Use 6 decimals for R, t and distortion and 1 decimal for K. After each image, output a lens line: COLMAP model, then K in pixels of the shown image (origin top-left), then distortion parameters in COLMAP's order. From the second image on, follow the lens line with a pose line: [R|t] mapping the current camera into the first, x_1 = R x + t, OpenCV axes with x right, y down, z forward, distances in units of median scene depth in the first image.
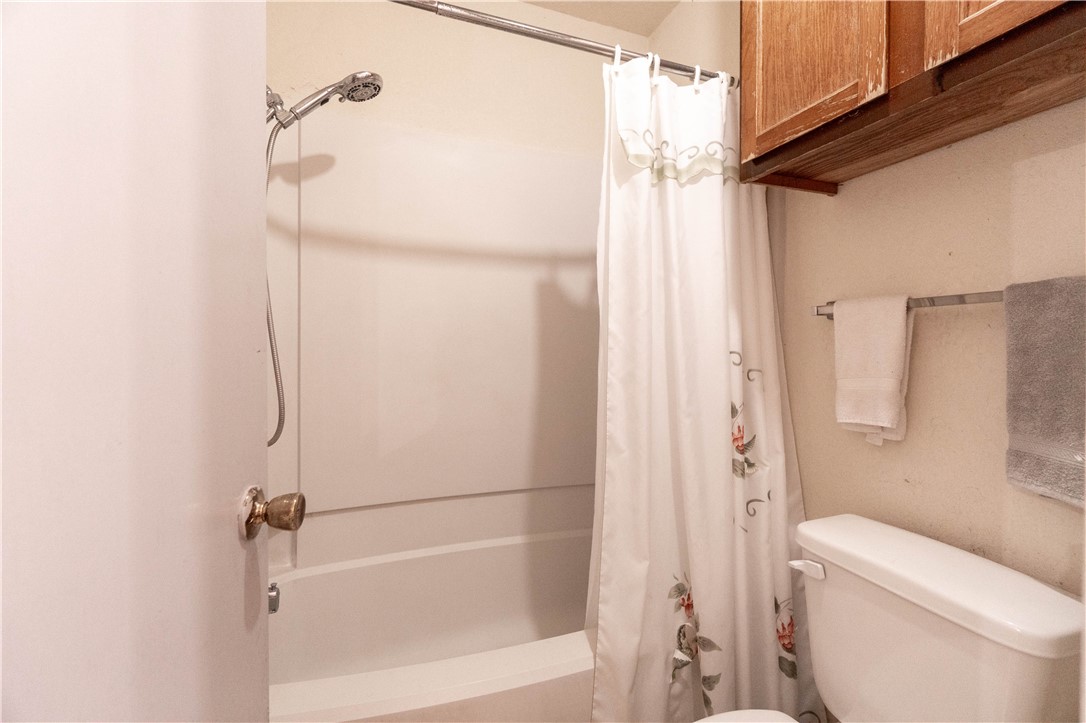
lens RADIAL K [[467.3, 0, 549.1], [0, 467.3, 357.1], [0, 0, 1]] dist [-0.005332, 0.001195]
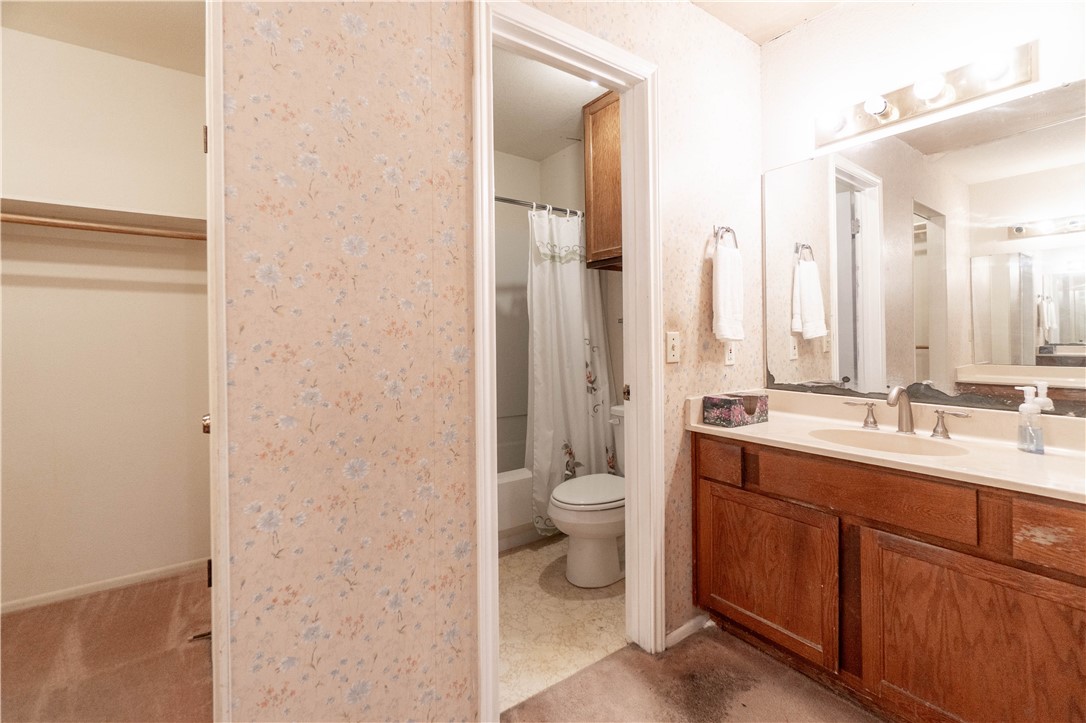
lens RADIAL K [[467.3, 0, 544.5], [0, 467.3, 334.2], [0, 0, 1]] dist [-0.005332, 0.001195]
pose [[0.963587, -0.014642, 0.266995, -0.409504], [0.022250, 0.999427, -0.025491, 0.019278], [-0.266469, 0.030504, 0.963361, -1.142260]]
